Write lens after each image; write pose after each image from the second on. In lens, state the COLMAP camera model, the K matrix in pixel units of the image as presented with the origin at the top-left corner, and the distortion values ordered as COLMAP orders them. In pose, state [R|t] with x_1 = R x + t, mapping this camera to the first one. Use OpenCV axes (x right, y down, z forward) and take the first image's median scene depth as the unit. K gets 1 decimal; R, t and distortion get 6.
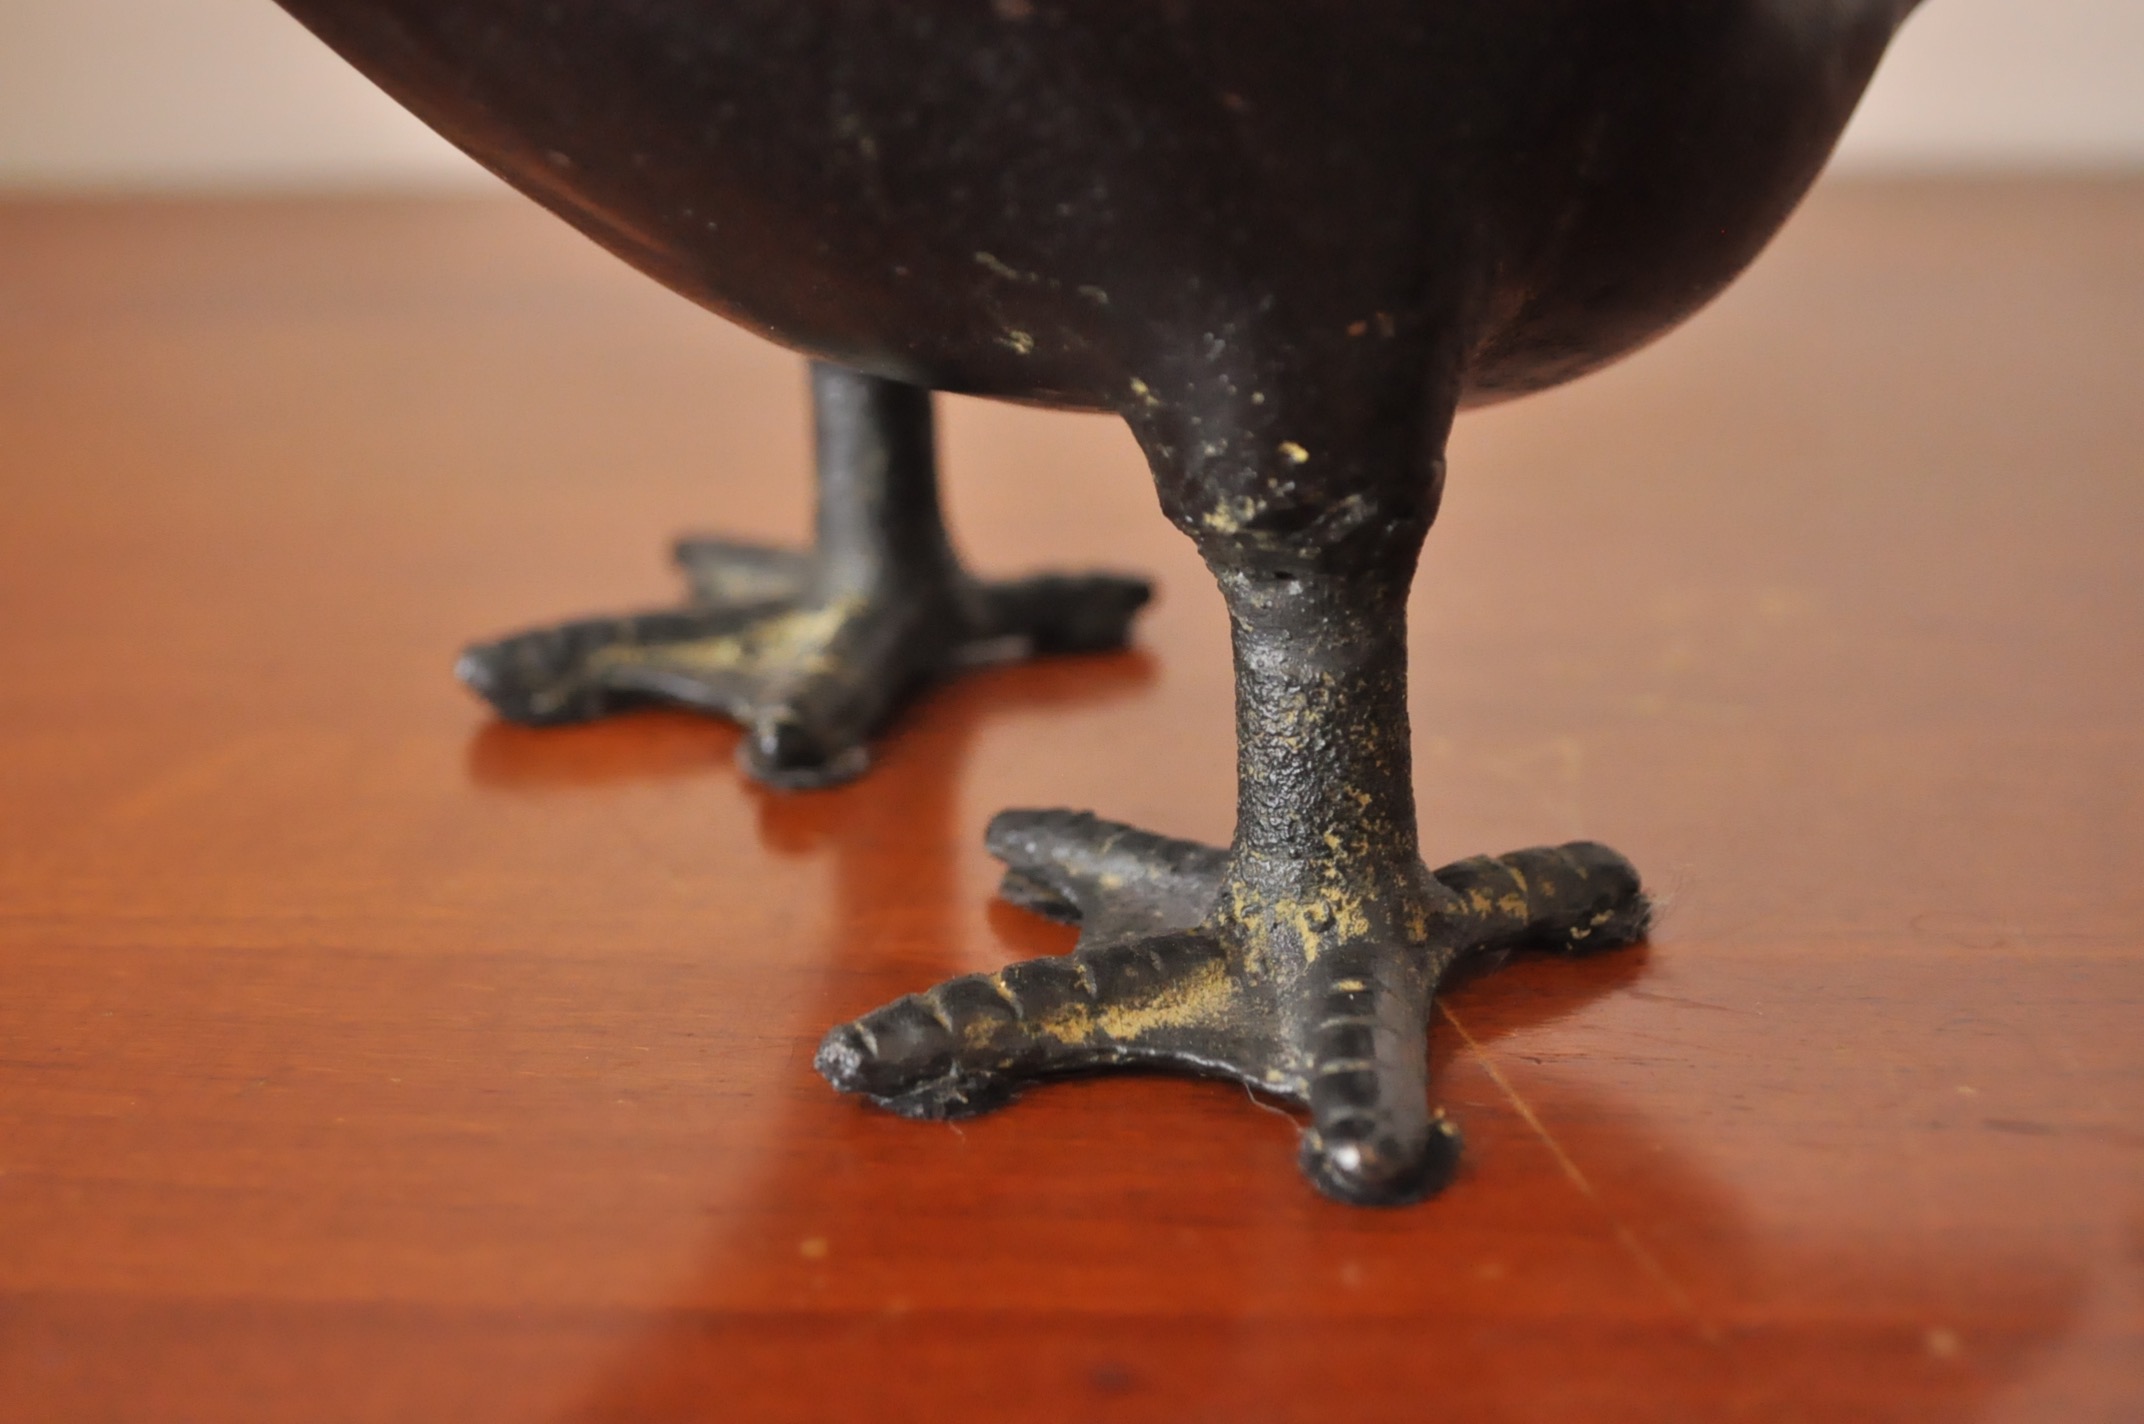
lens RADIAL K [[3508.7, 0, 1072.8], [0, 3508.7, 711.6], [0, 0, 1]] dist [0.032826, 0.000000]
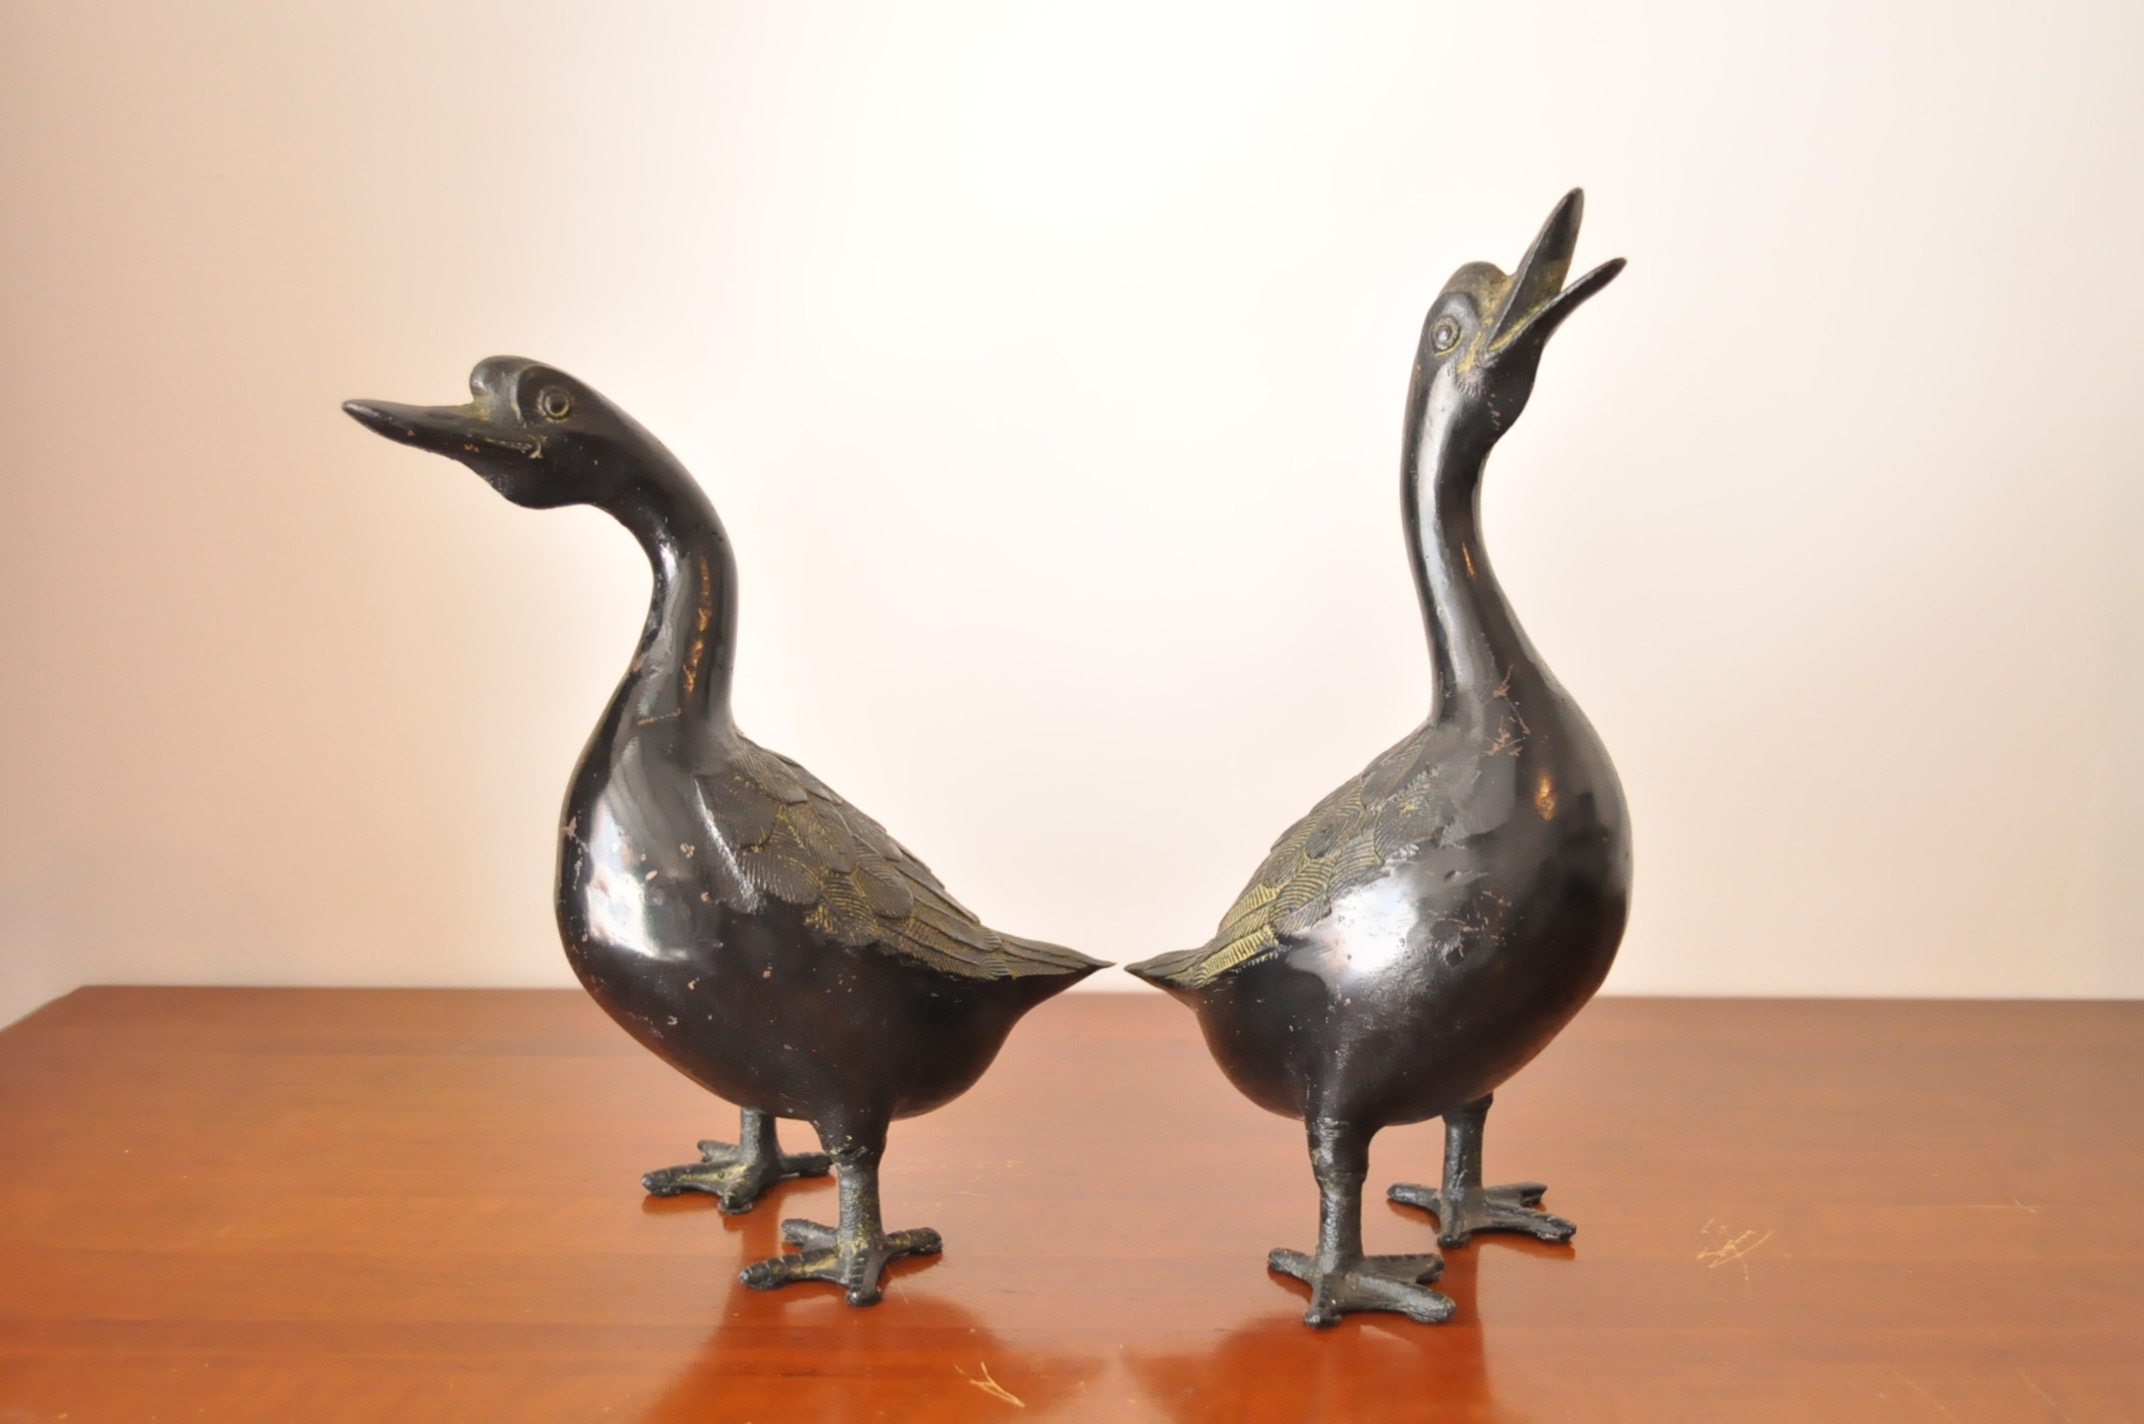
lens RADIAL K [[2233.5, 0, 1067.3], [0, 2233.5, 706.7], [0, 0, 1]] dist [0.010458, 0.000000]
pose [[0.997065, 0.021793, 0.073395, 0.107484], [-0.006173, 0.978397, -0.206645, -0.020664], [-0.076313, 0.205585, 0.975659, -1.753501]]
